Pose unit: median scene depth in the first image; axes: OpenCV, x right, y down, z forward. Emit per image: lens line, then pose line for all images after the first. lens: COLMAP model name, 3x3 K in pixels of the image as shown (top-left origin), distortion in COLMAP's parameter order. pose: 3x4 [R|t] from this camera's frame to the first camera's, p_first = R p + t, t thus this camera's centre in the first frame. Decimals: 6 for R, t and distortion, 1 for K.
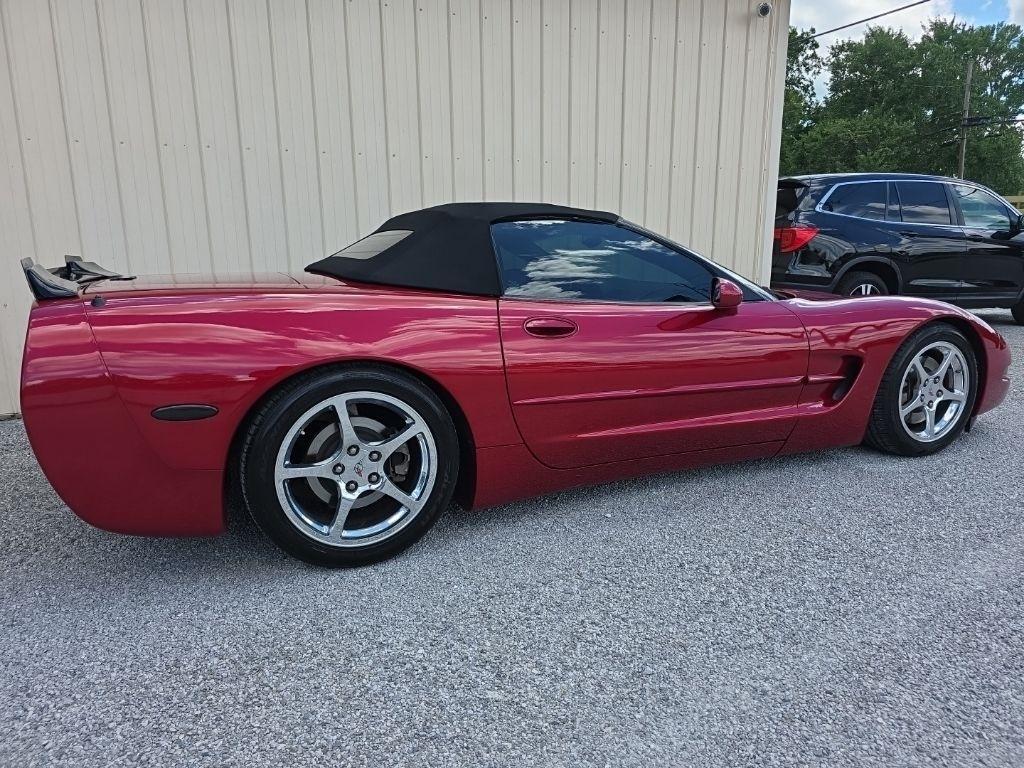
lens RADIAL K [[695.3, 0, 504.6], [0, 695.3, 385.8], [0, 0, 1]] dist [0.021622, -0.025322]
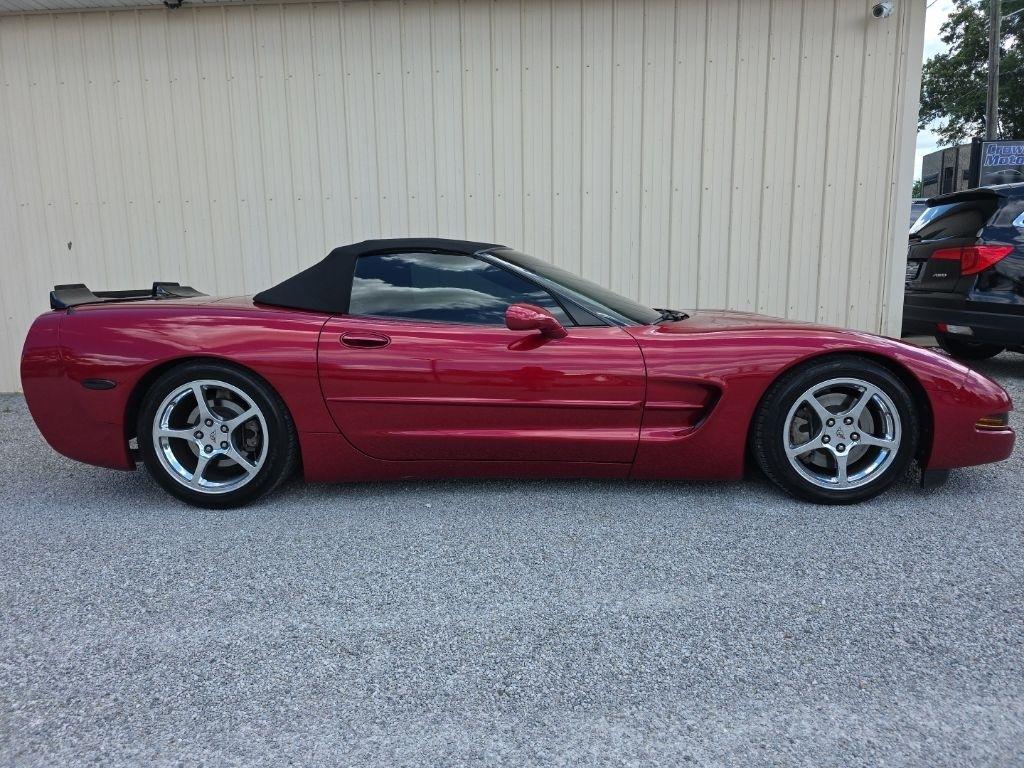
lens RADIAL K [[695.3, 0, 517.0], [0, 695.3, 382.4], [0, 0, 1]] dist [0.021622, -0.025322]
pose [[0.901379, 0.066588, -0.427880, 0.911888], [-0.080482, 0.996651, -0.014442, -0.015401], [0.425486, 0.047455, 0.903720, 0.008572]]
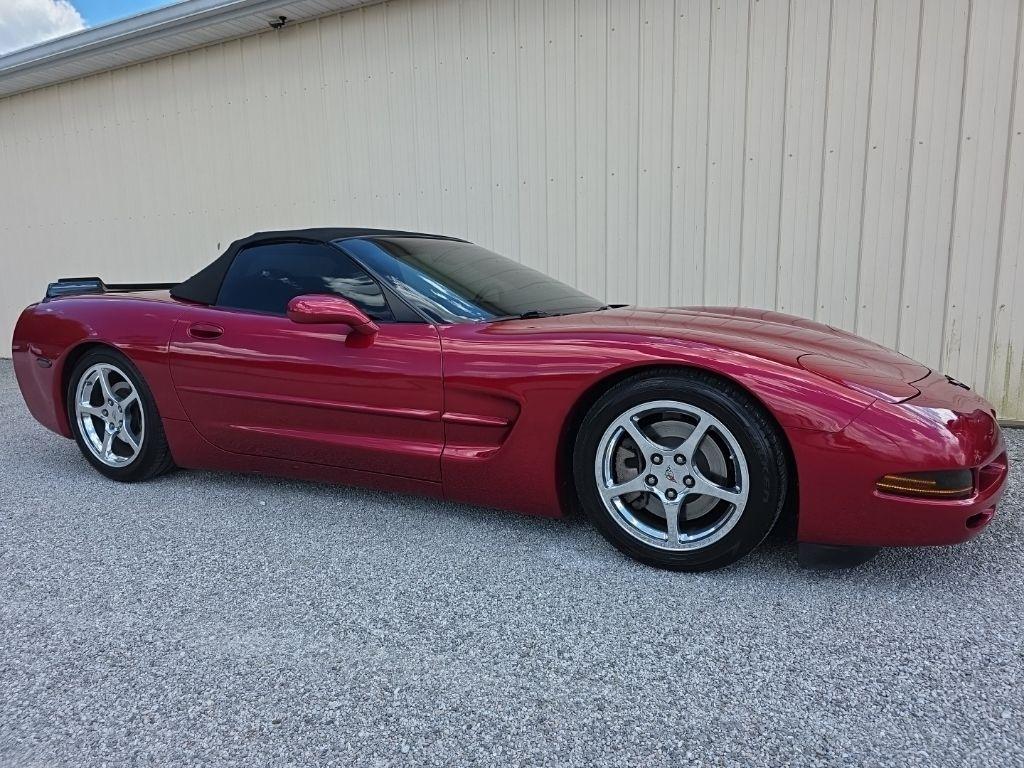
lens RADIAL K [[695.3, 0, 508.2], [0, 695.3, 384.8], [0, 0, 1]] dist [0.021622, -0.025322]
pose [[0.643681, 0.119899, -0.755843, 1.488853], [-0.131047, 0.990332, 0.045495, -0.128985], [0.753990, 0.069766, 0.653170, 0.650624]]
